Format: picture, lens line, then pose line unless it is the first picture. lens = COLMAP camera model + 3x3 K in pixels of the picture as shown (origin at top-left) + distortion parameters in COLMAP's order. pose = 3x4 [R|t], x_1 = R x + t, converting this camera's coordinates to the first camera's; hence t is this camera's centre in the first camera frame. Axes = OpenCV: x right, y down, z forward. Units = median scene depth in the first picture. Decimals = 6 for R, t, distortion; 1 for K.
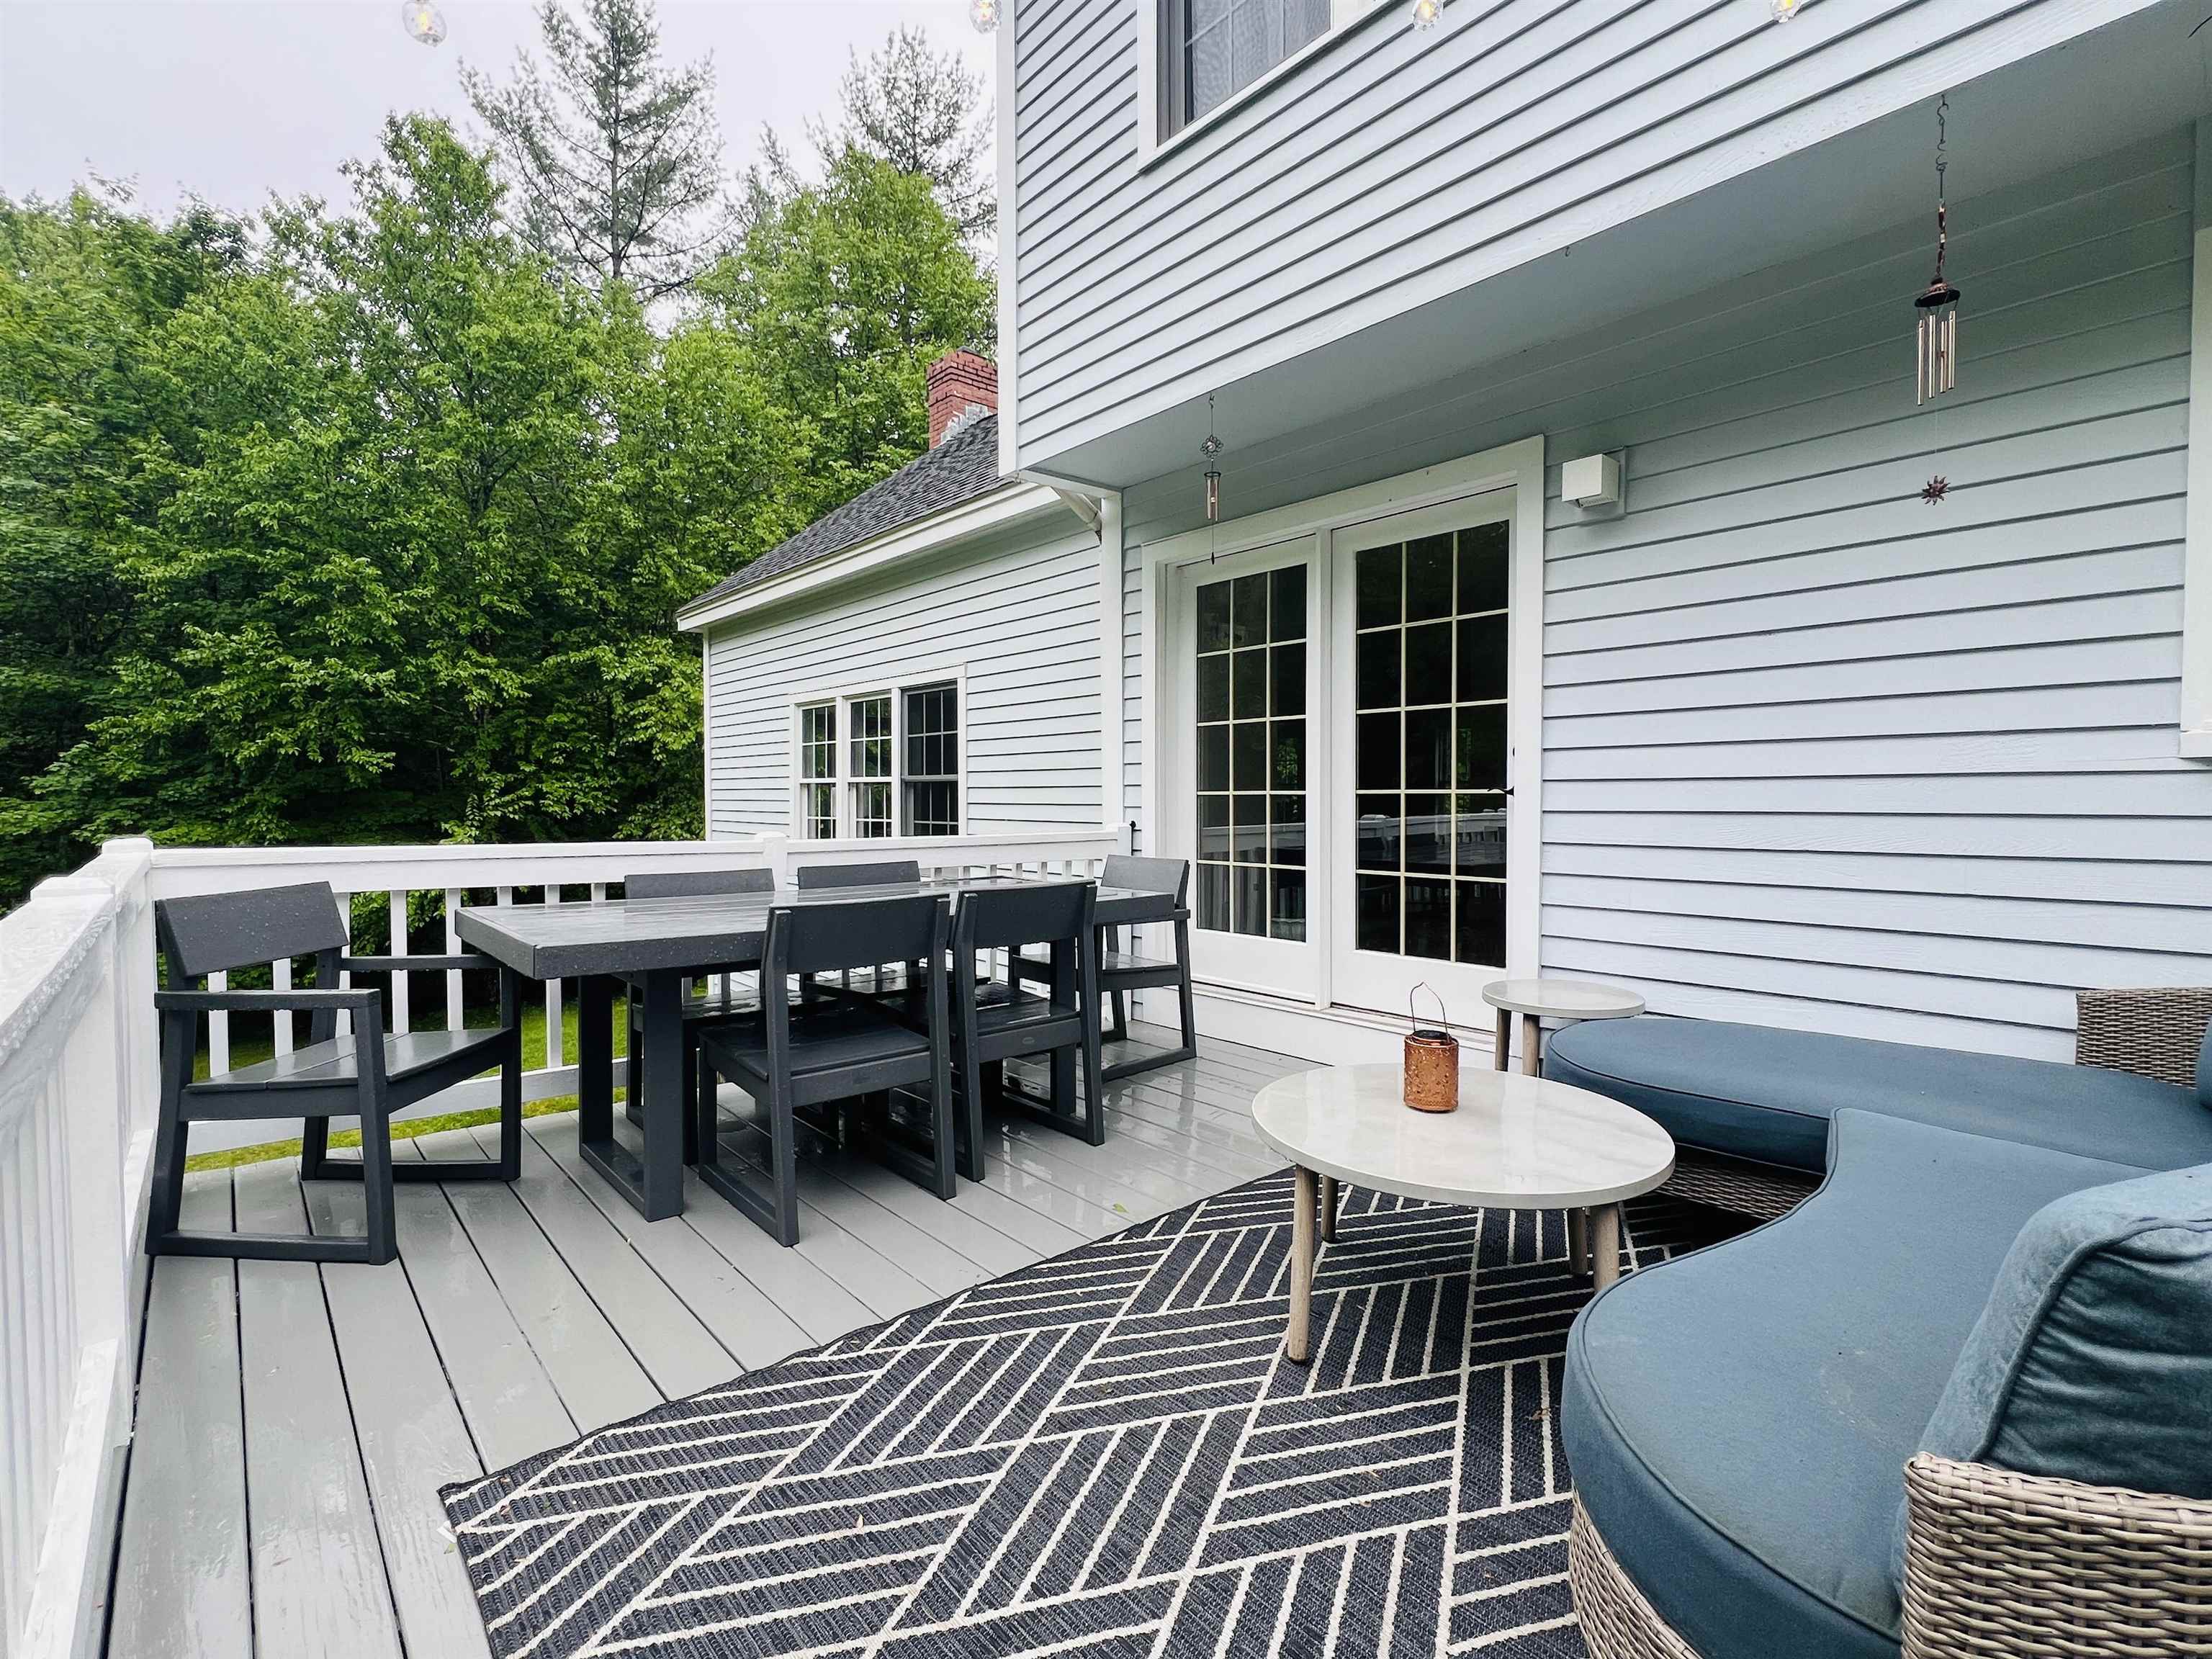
lens RADIAL K [[1030.7, 0, 1104.2], [0, 1030.7, 826.7], [0, 0, 1]] dist [-0.001197, 0.000460]
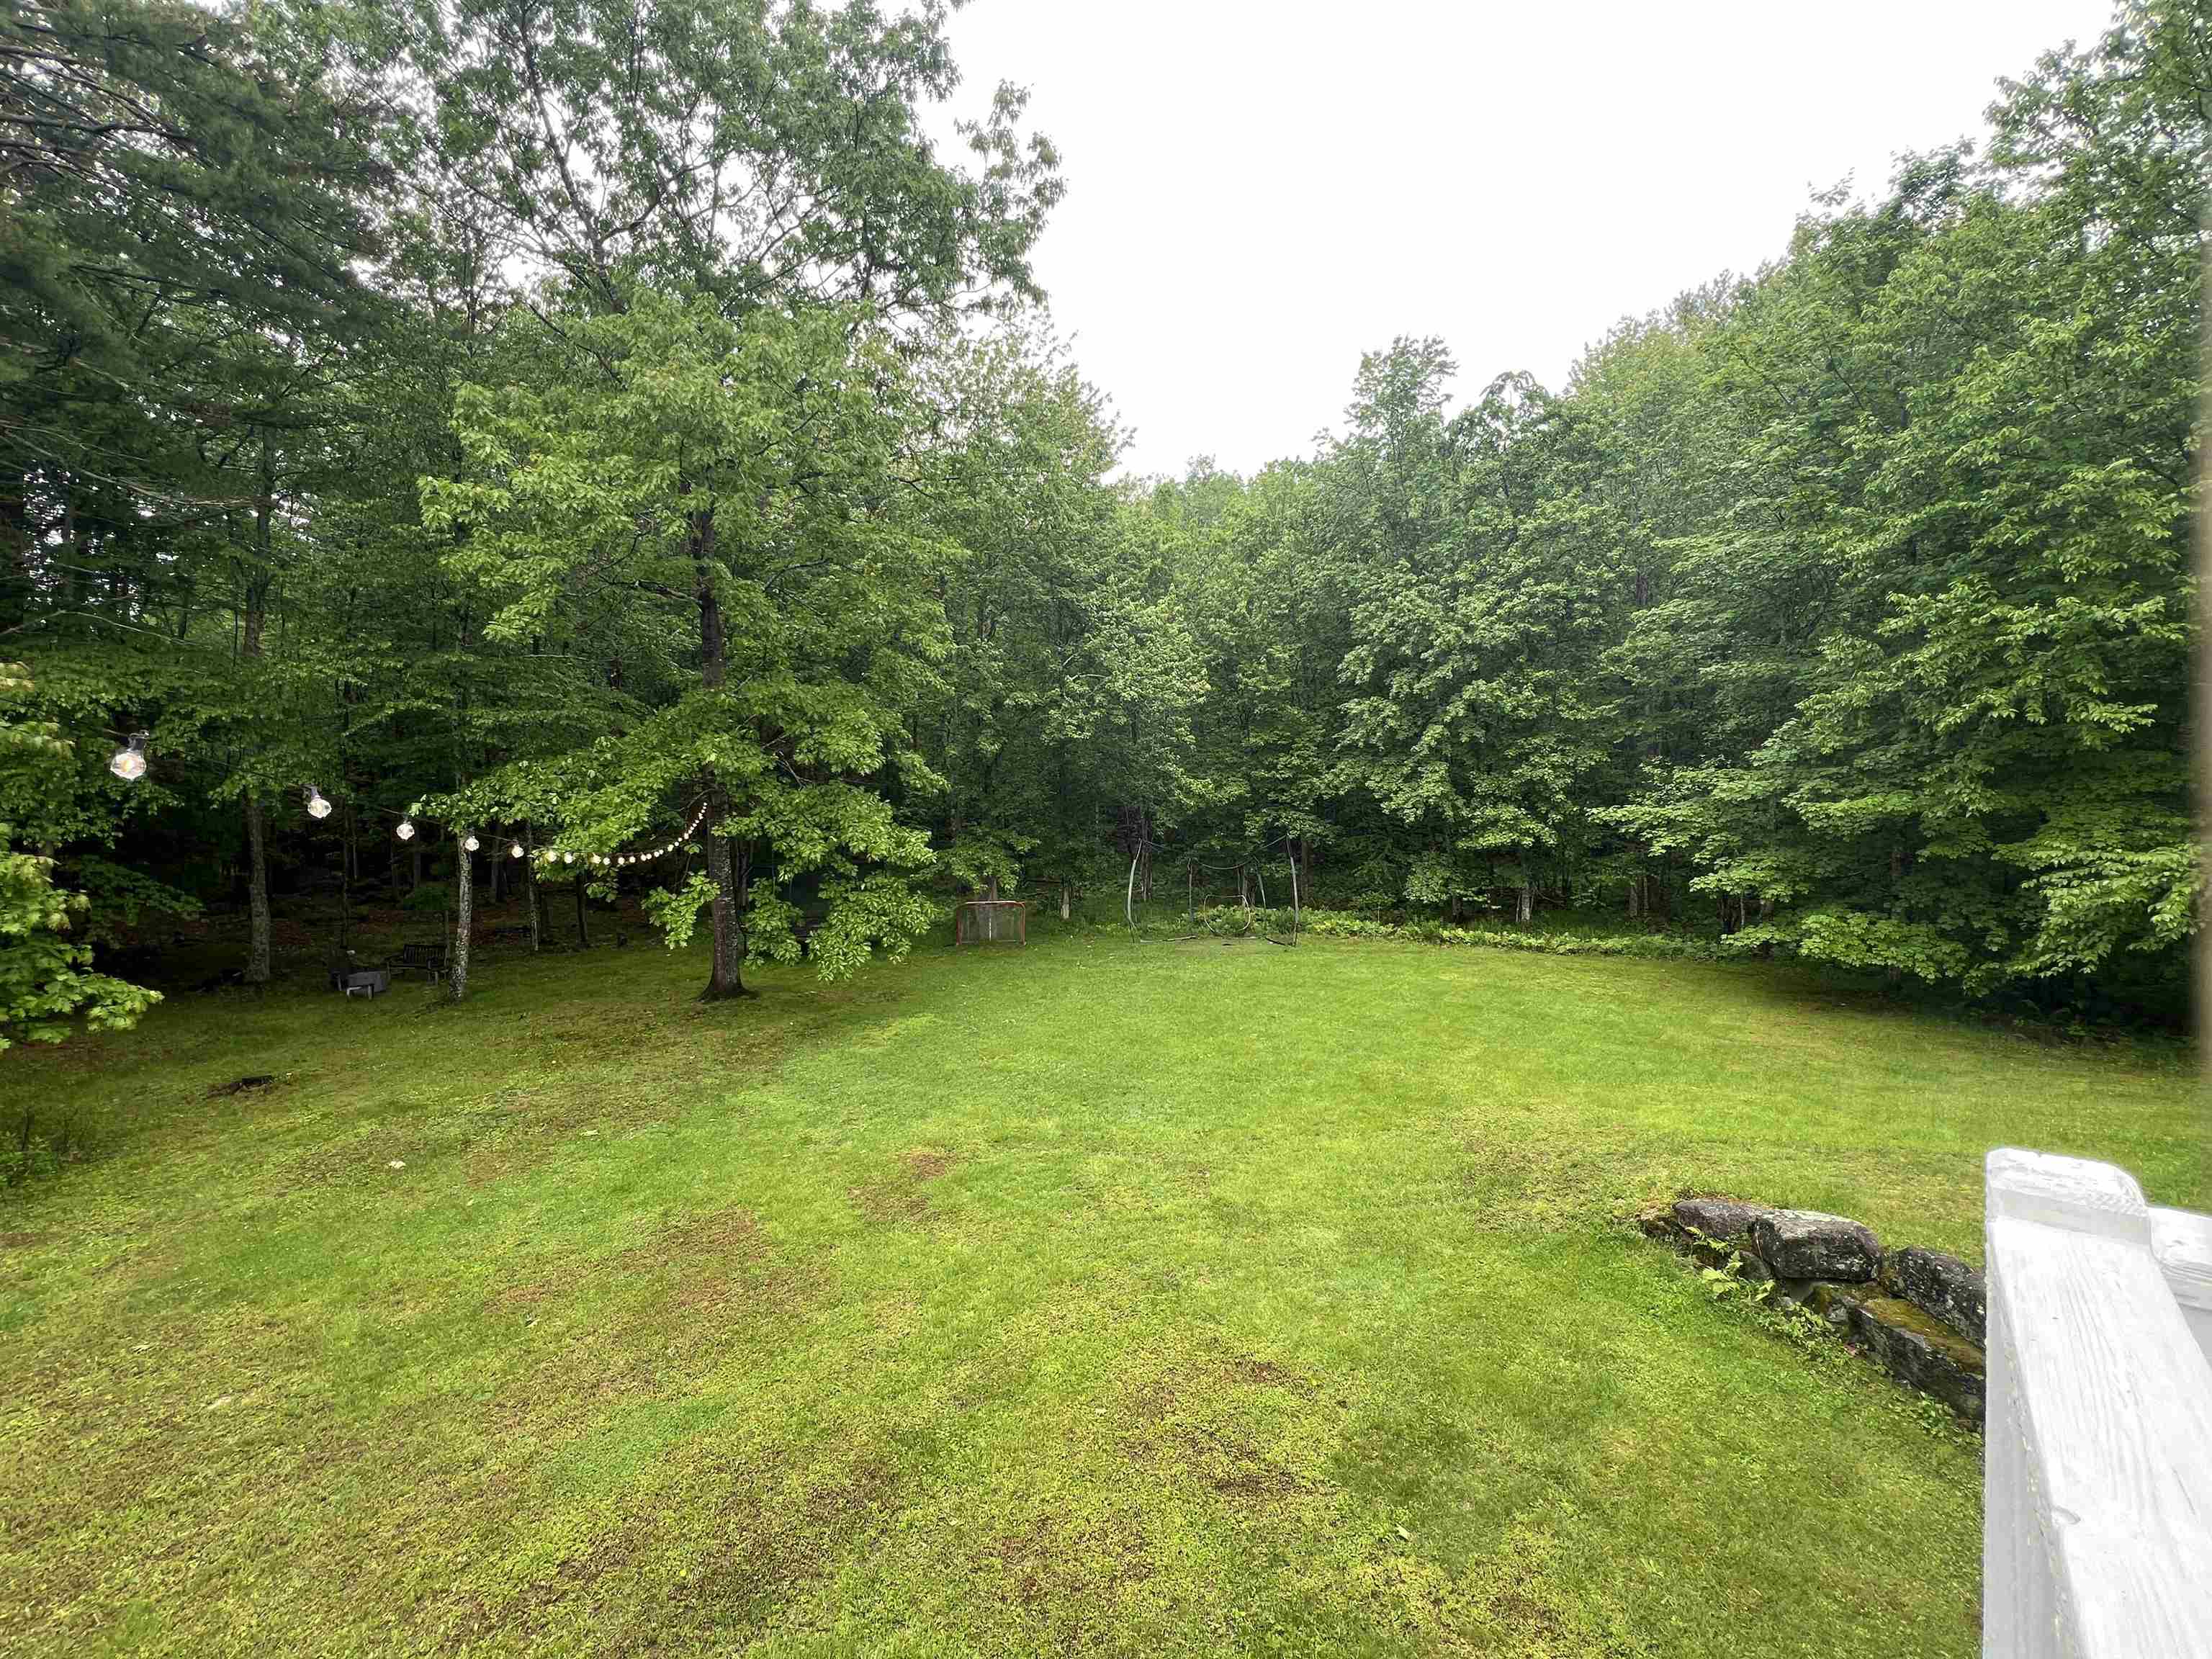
lens RADIAL K [[888.1, 0, 1104.1], [0, 888.1, 824.4], [0, 0, 1]] dist [-0.000499, -0.000327]
pose [[0.138731, 0.045485, -0.989285, -0.133534], [0.008897, 0.998847, 0.047172, -0.020130], [0.990290, -0.015346, 0.138167, 0.122507]]
